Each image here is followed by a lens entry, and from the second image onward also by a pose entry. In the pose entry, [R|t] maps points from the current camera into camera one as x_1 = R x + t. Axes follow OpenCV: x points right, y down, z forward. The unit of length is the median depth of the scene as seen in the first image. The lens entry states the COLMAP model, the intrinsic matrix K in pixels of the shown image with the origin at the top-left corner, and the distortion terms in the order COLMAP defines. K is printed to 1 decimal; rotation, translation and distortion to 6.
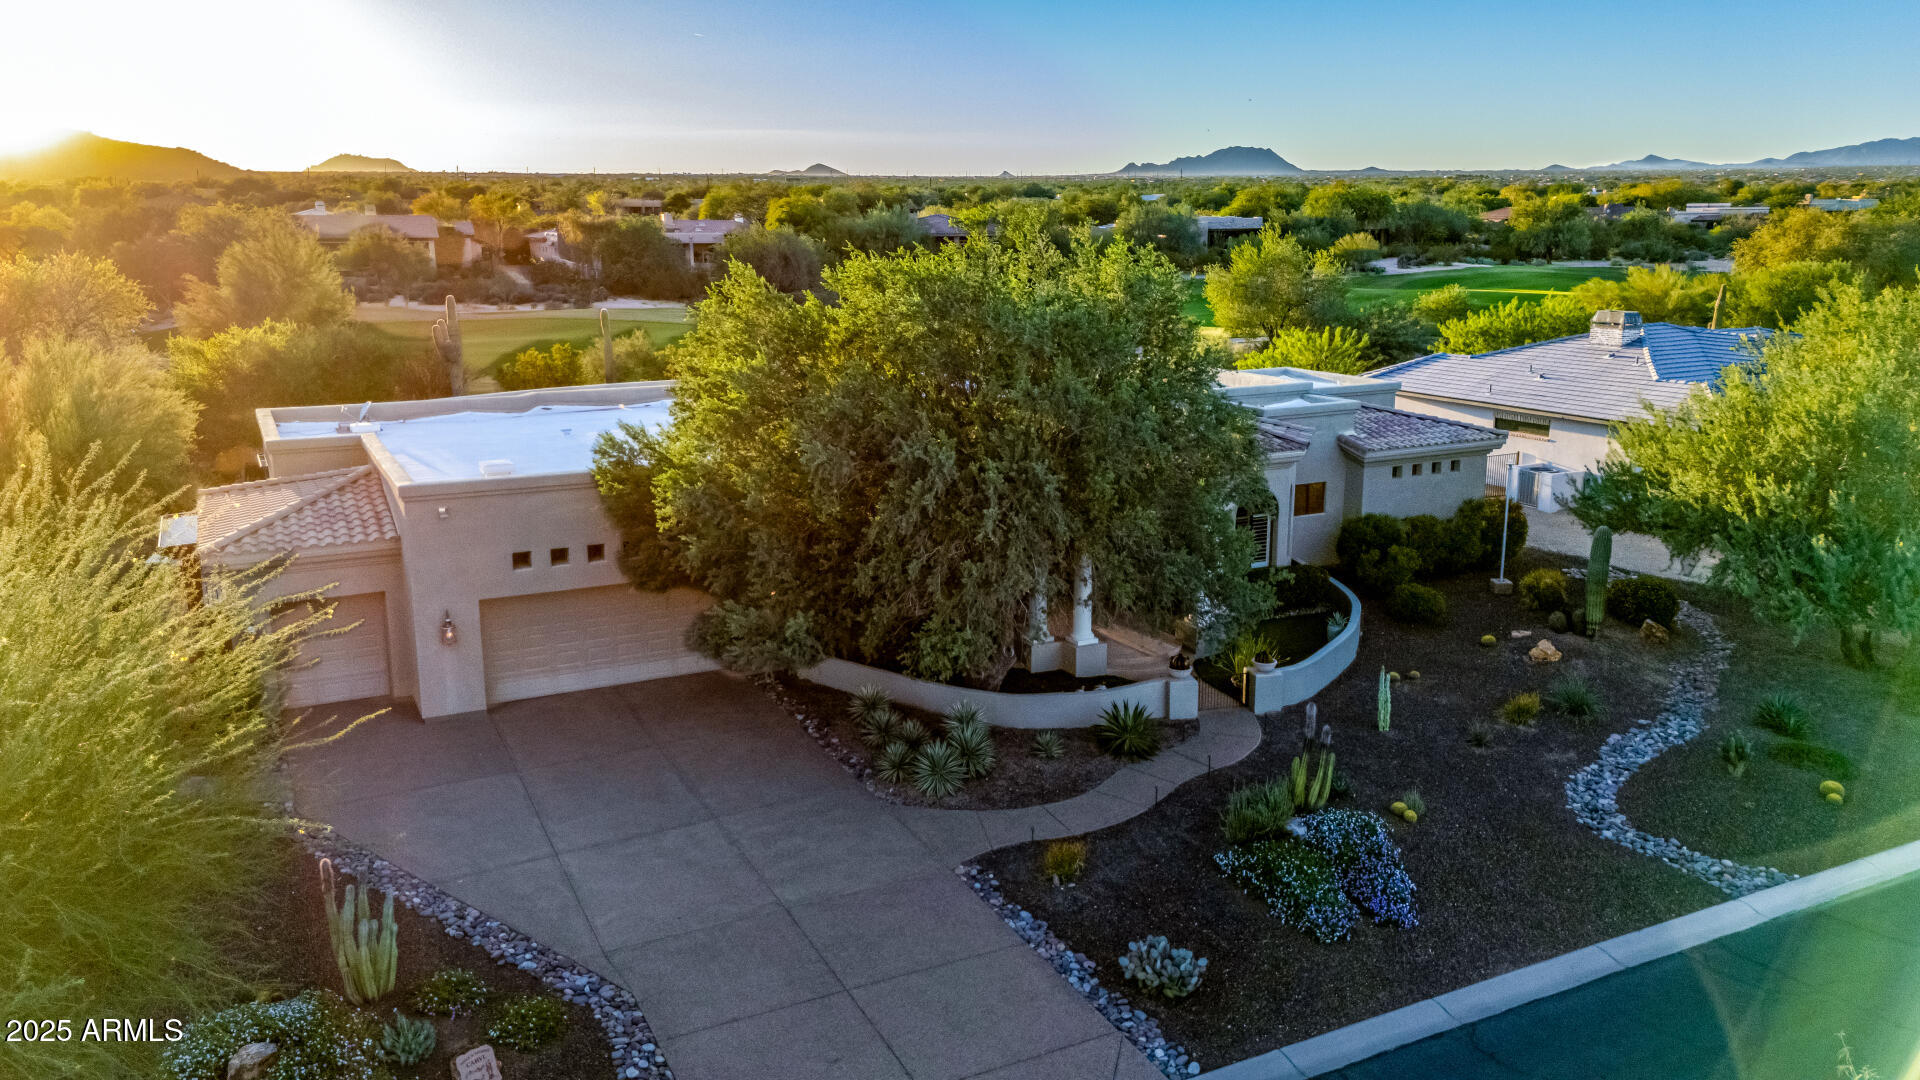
lens RADIAL K [[1439.8, 0, 960.0], [0, 1439.8, 540.0], [0, 0, 1]] dist [0.086732, -0.081891]
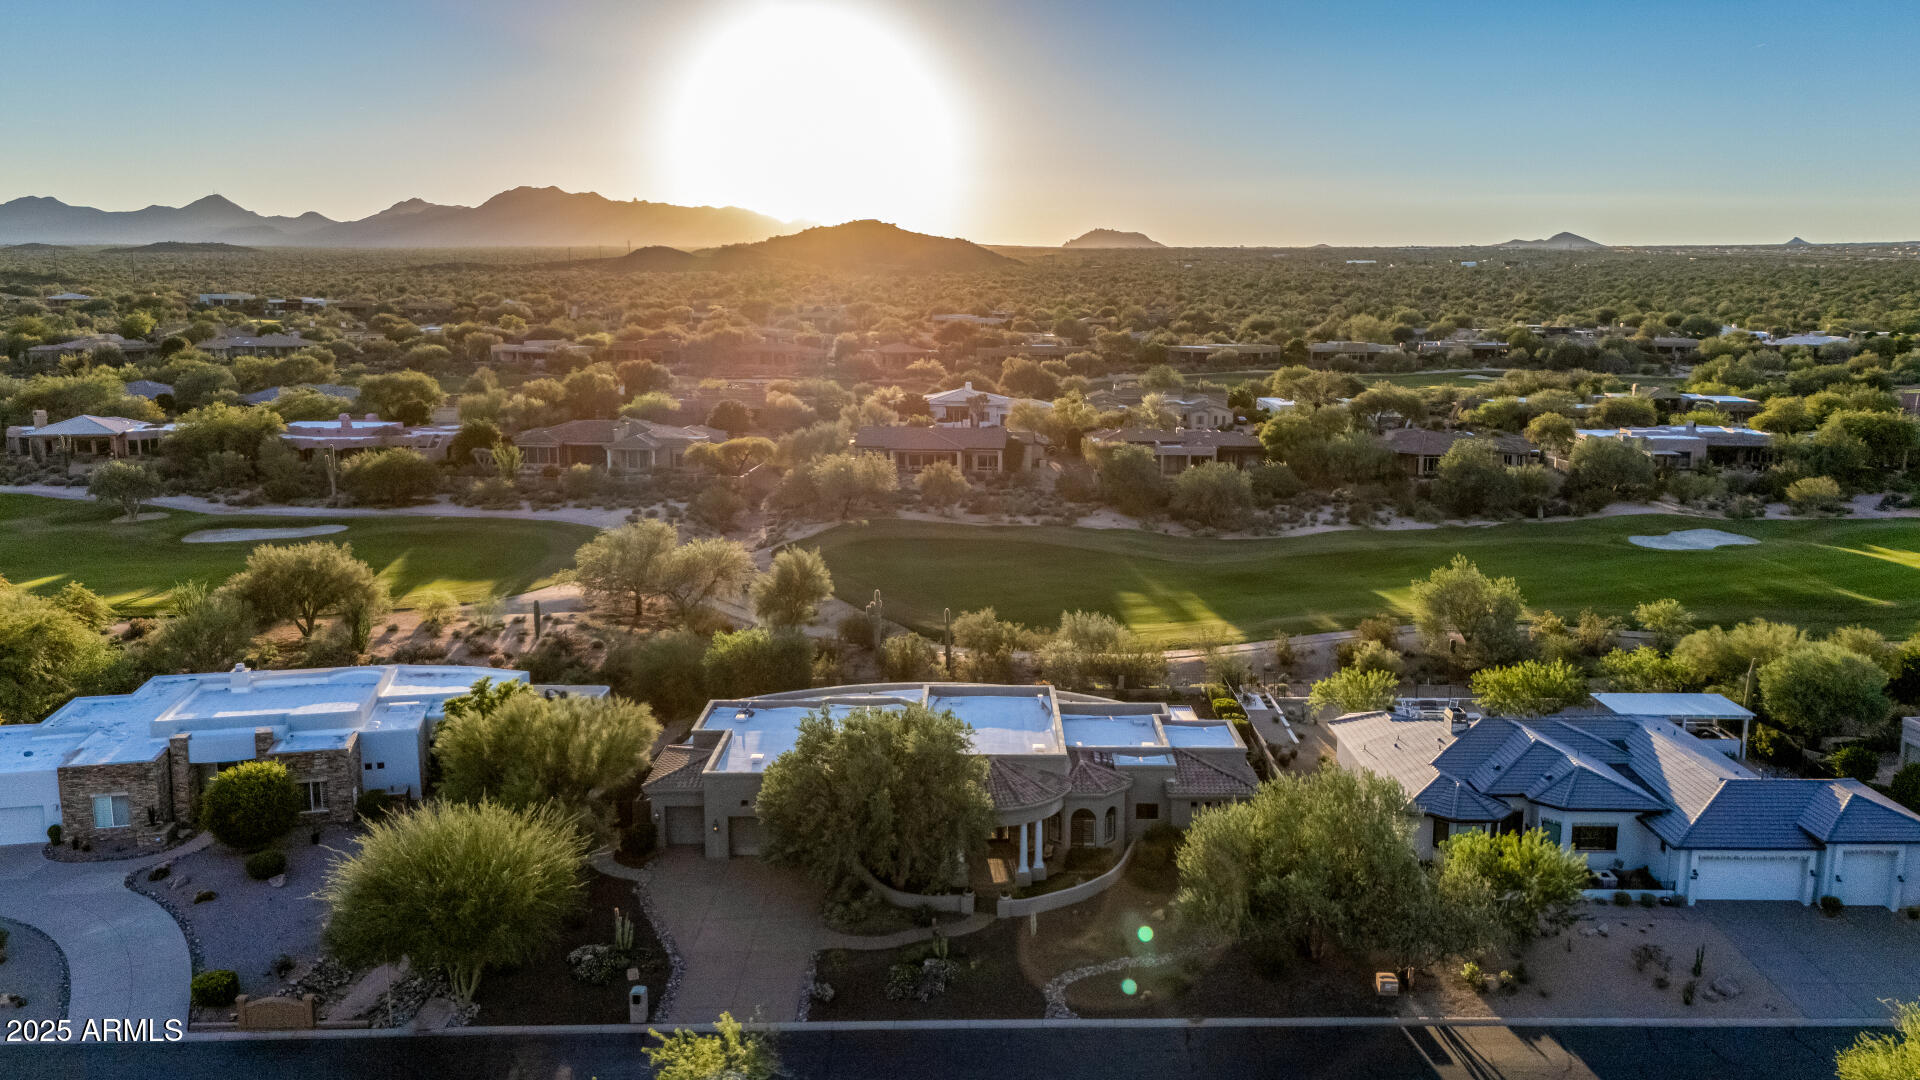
lens RADIAL K [[1439.8, 0, 960.0], [0, 1439.8, 540.0], [0, 0, 1]] dist [0.086732, -0.081891]
pose [[0.896534, 0.088368, -0.434071, 1.161230], [-0.109012, 0.993778, -0.022842, -0.450759], [0.429351, 0.067798, 0.900589, -1.248012]]
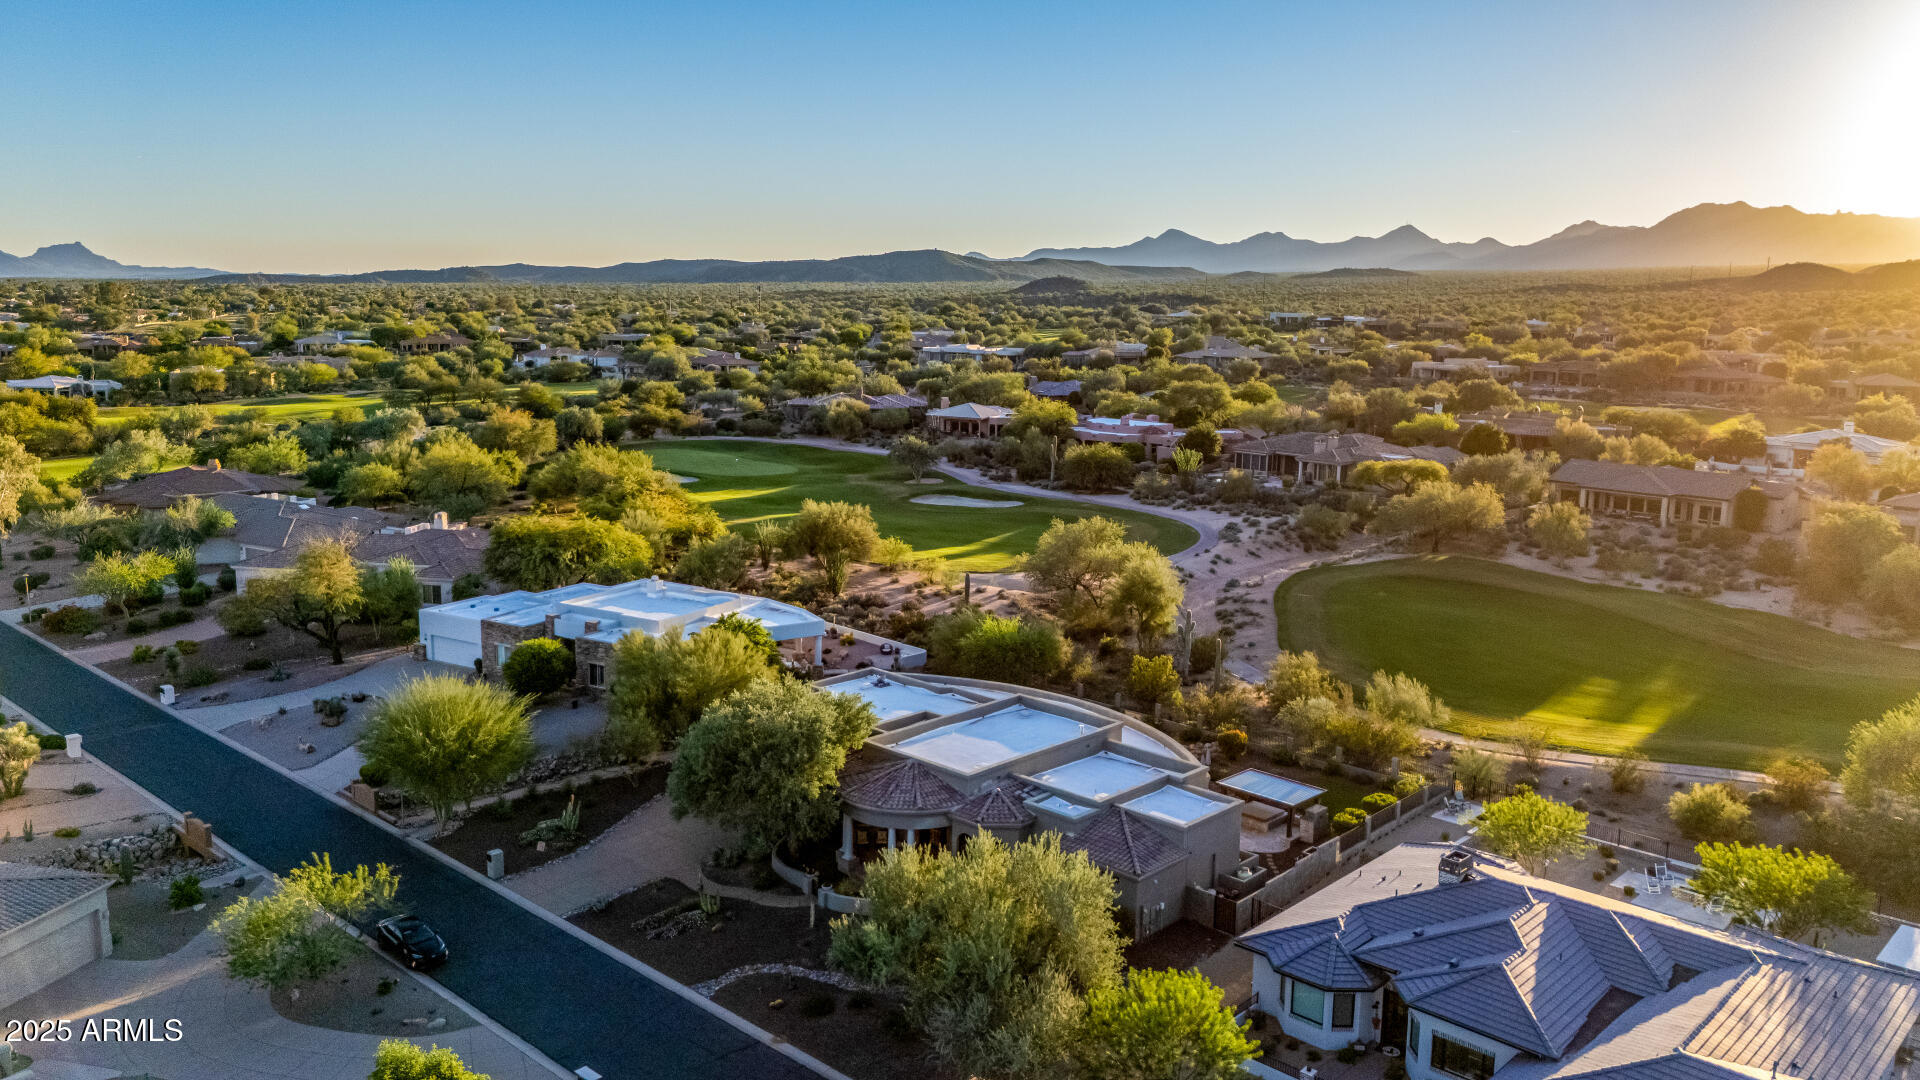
lens RADIAL K [[1439.8, 0, 960.0], [0, 1439.8, 540.0], [0, 0, 1]] dist [0.086732, -0.081891]
pose [[0.336706, 0.169541, -0.926221, 2.464749], [-0.226722, 0.969314, 0.095010, -0.766306], [0.913907, 0.178004, 0.364812, 0.239404]]
